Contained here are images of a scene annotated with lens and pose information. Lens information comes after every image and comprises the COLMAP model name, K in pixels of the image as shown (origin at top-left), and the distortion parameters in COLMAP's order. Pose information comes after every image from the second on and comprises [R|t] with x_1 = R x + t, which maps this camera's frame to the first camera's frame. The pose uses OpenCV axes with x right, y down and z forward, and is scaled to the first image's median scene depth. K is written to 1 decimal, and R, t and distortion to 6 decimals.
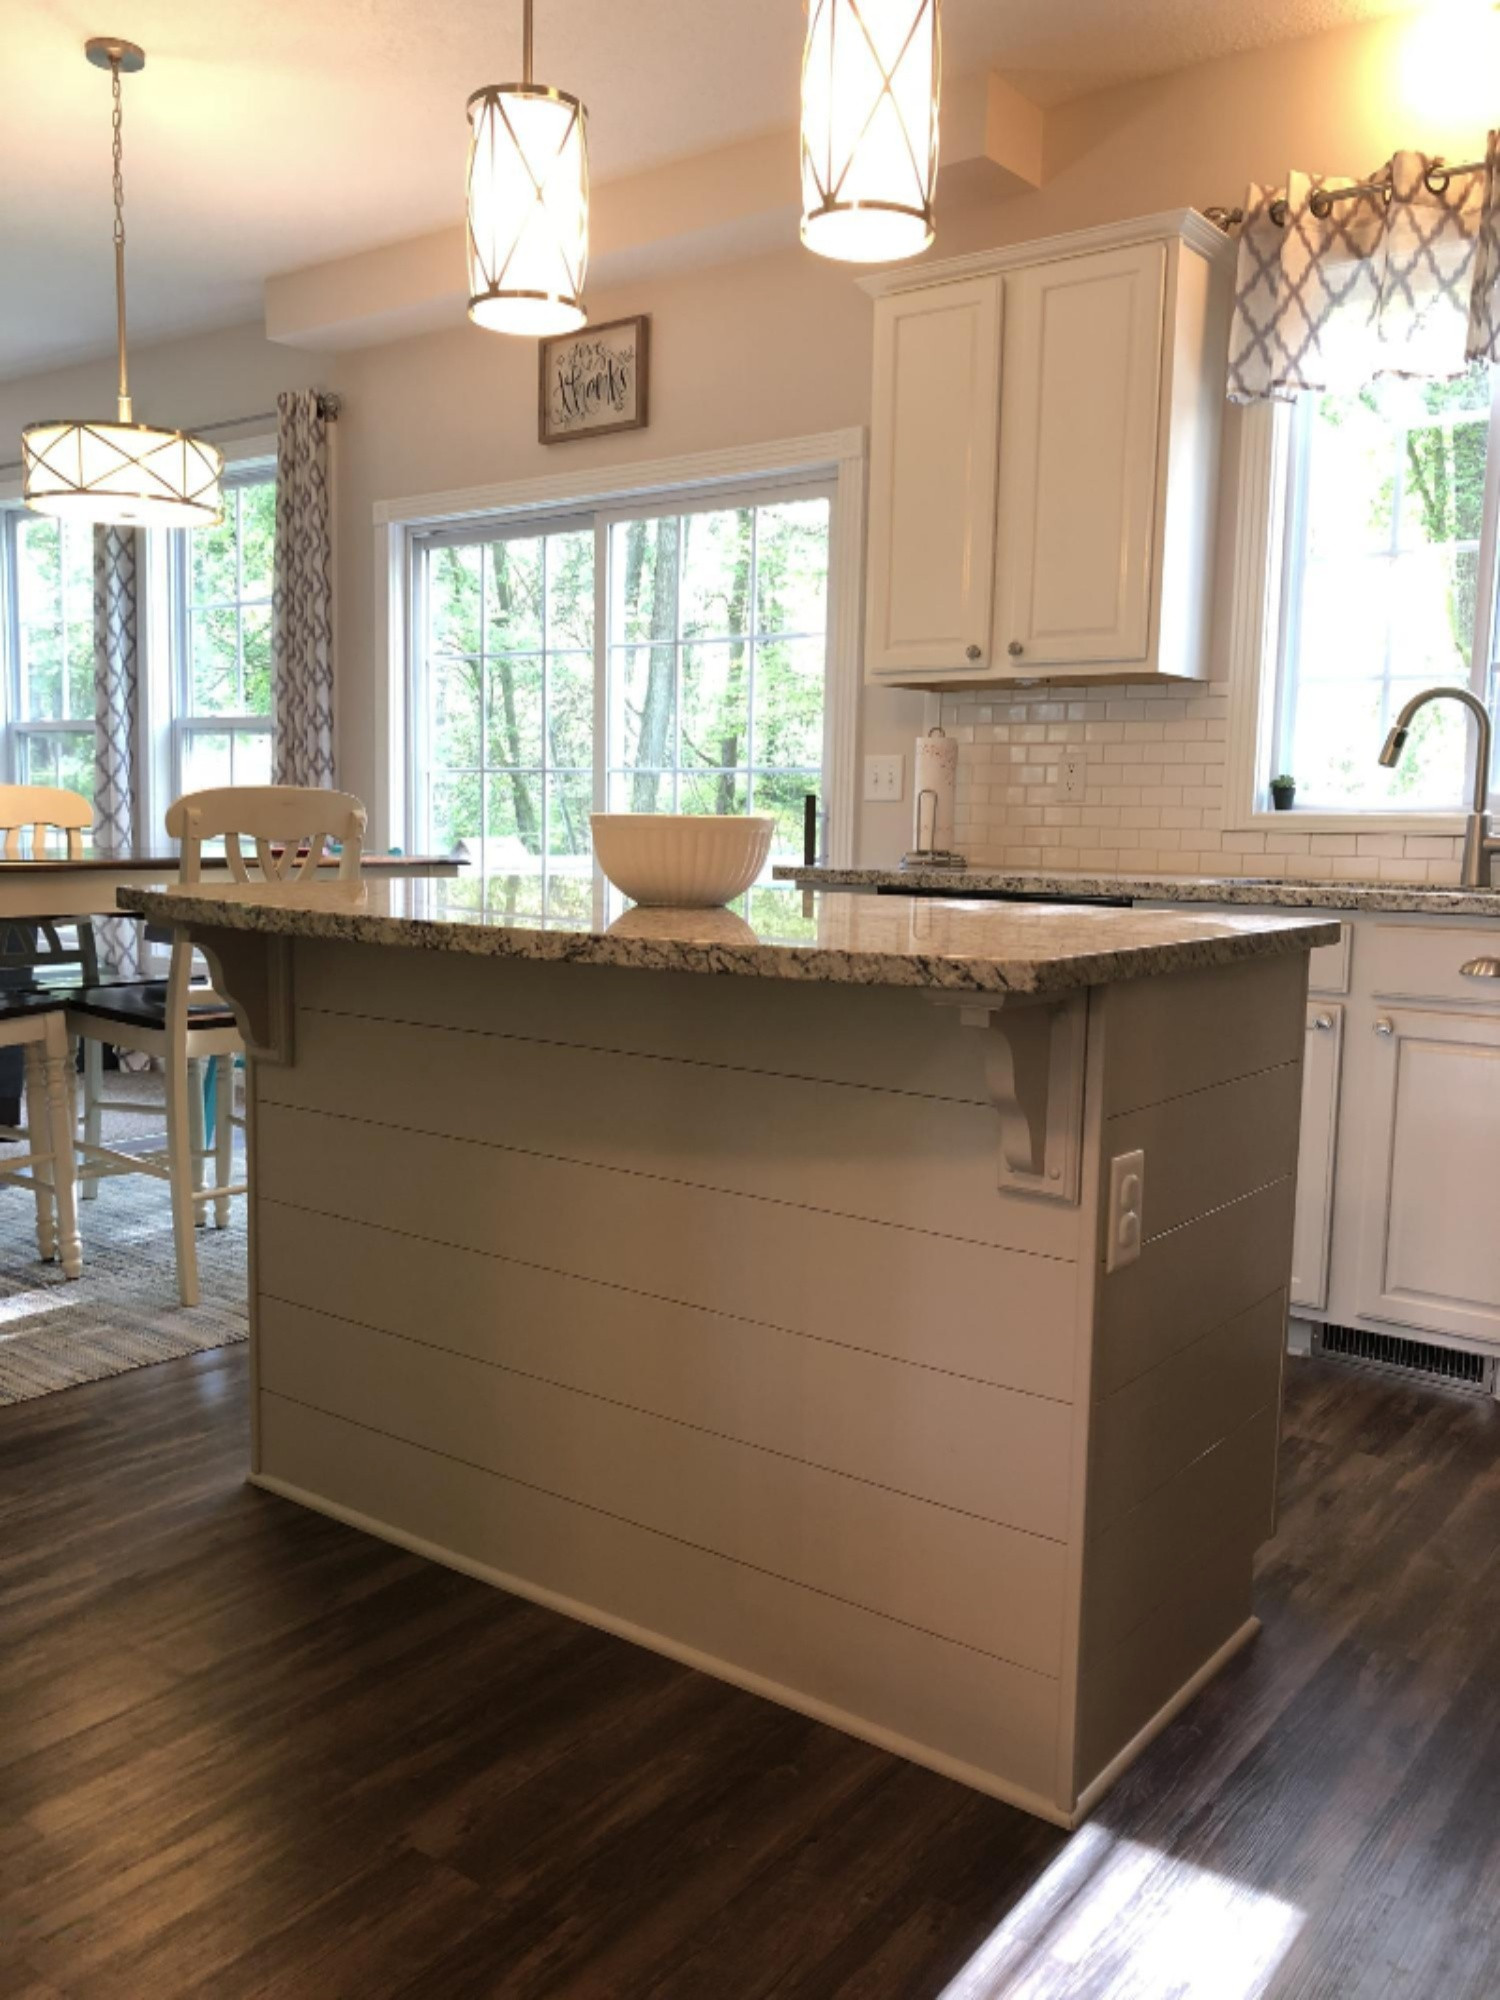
lens RADIAL K [[1658.7, 0, 750.0], [0, 1658.7, 1000.0], [0, 0, 1]] dist [0.045007, -0.060979]
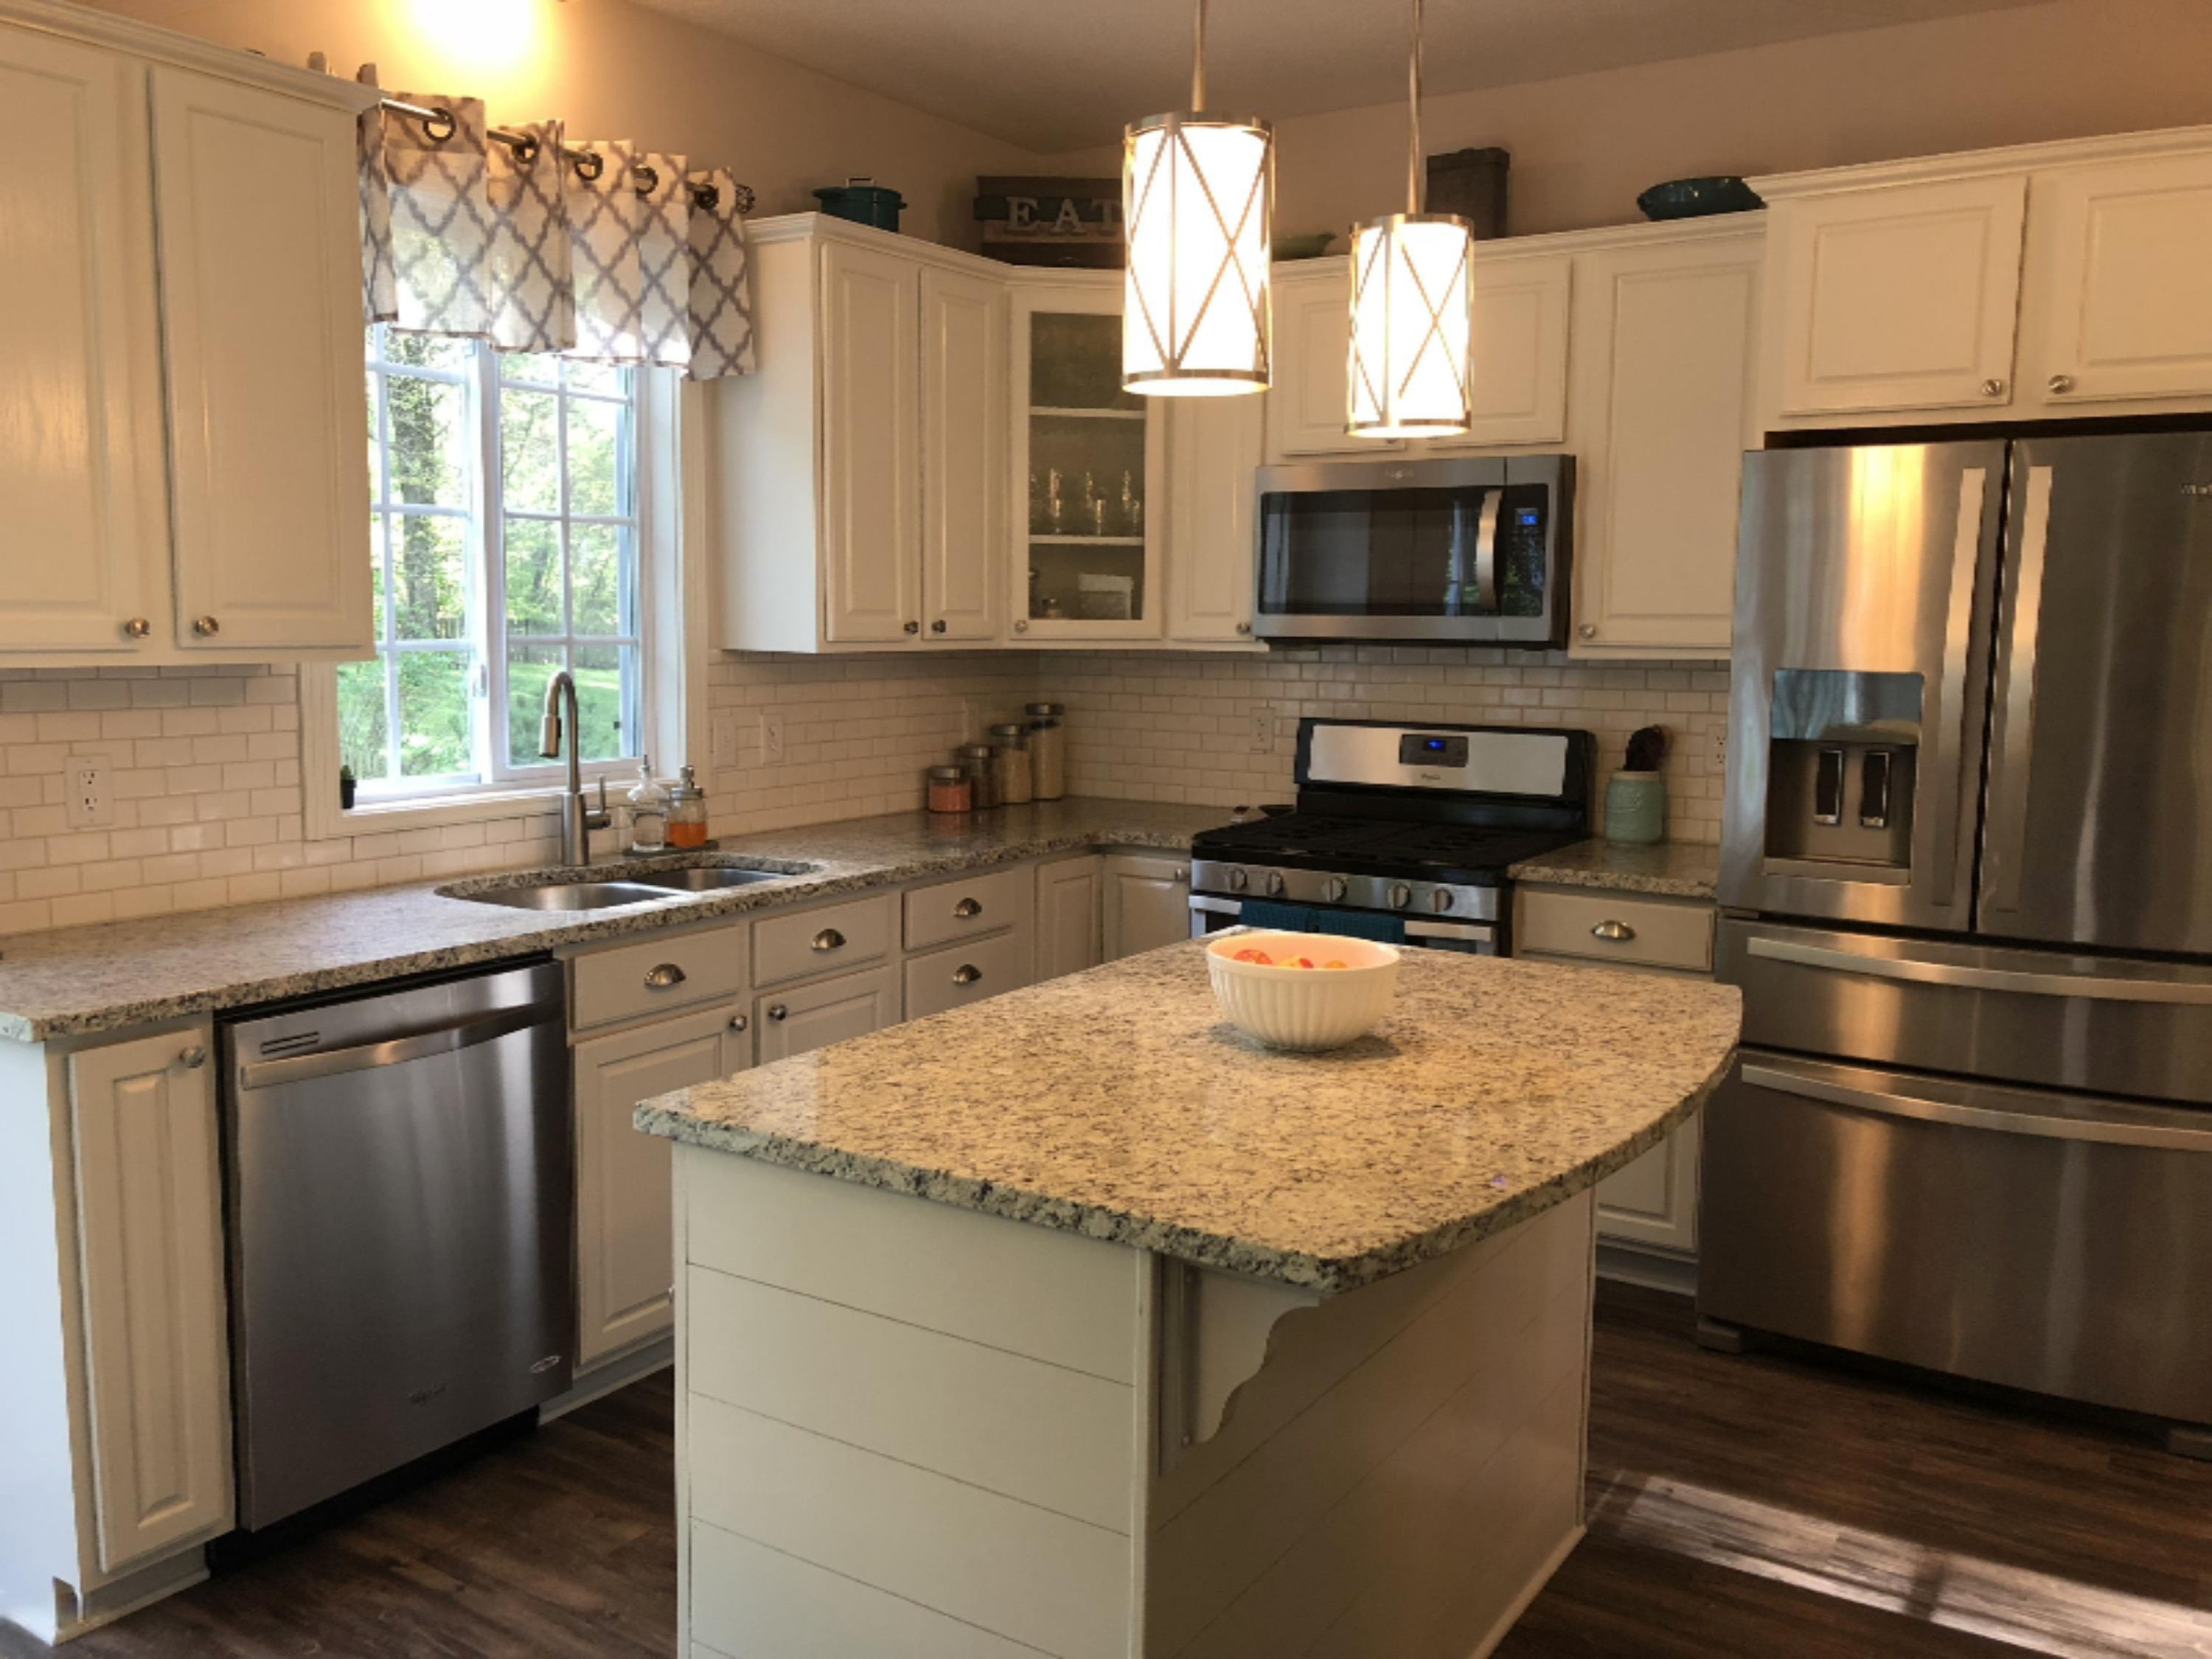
lens RADIAL K [[1834.5, 0, 1093.5], [0, 1834.5, 866.6], [0, 0, 1]] dist [0.045007, -0.060979]
pose [[-0.077871, -0.162247, 0.983673, -0.871146], [0.096420, 0.980818, 0.169409, -0.283961], [-0.992290, 0.108037, -0.060734, 0.942611]]
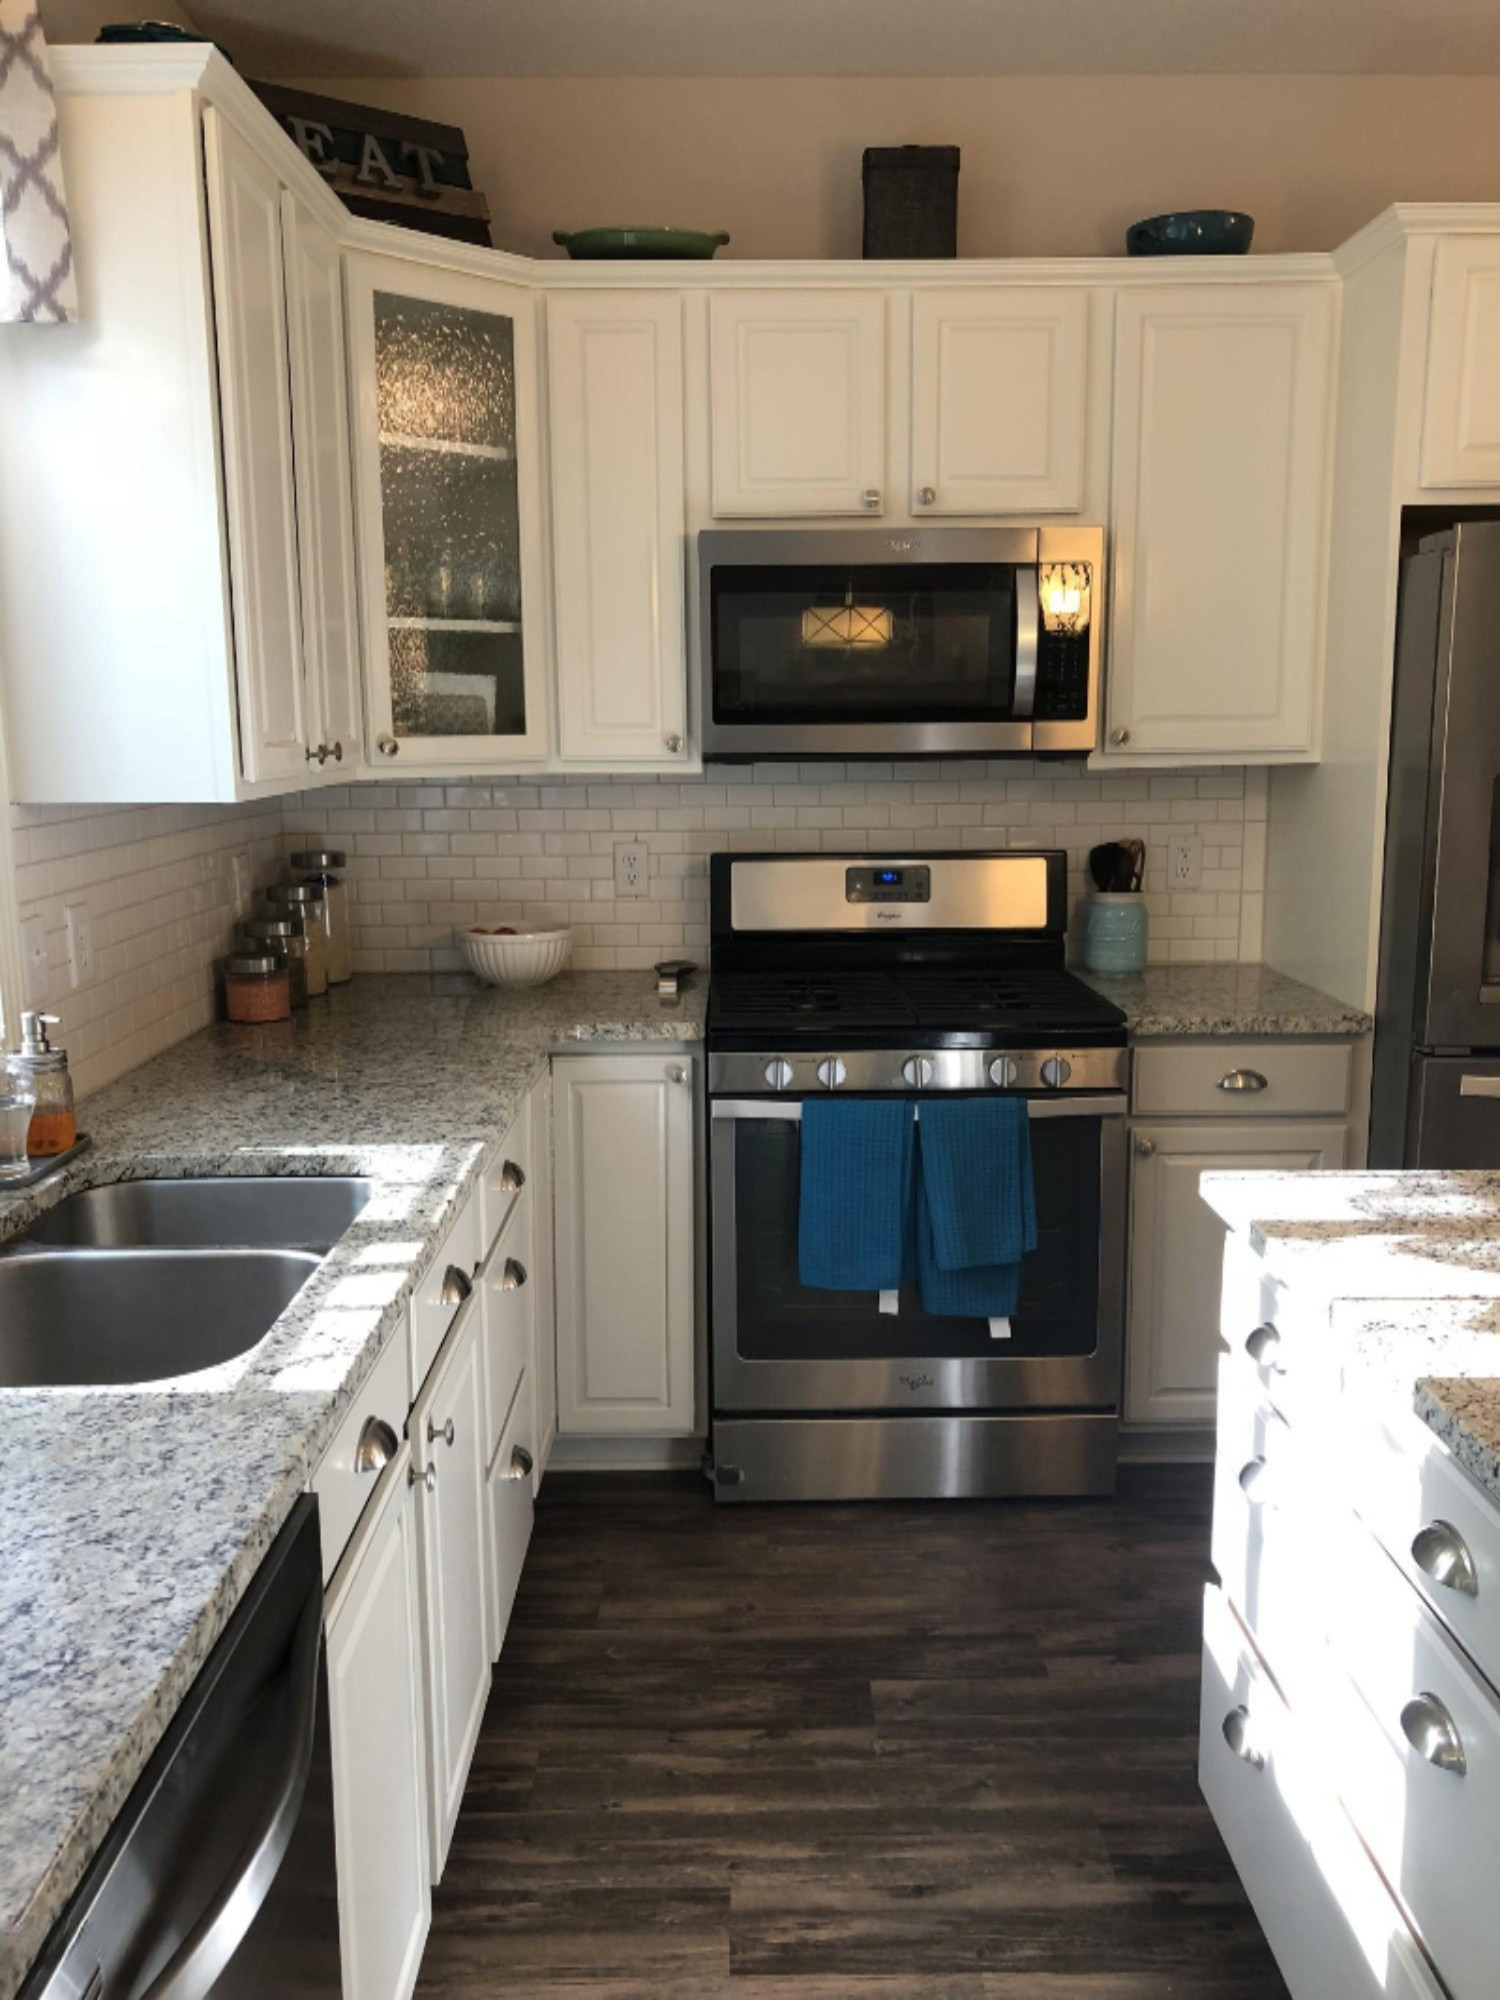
lens RADIAL K [[1658.7, 0, 750.0], [0, 1658.7, 1000.0], [0, 0, 1]] dist [0.045007, -0.060979]
pose [[-0.615332, -0.149973, 0.773870, -0.164599], [0.081832, 0.964277, 0.251940, -0.315526], [-0.784009, 0.218354, -0.581077, 1.354883]]
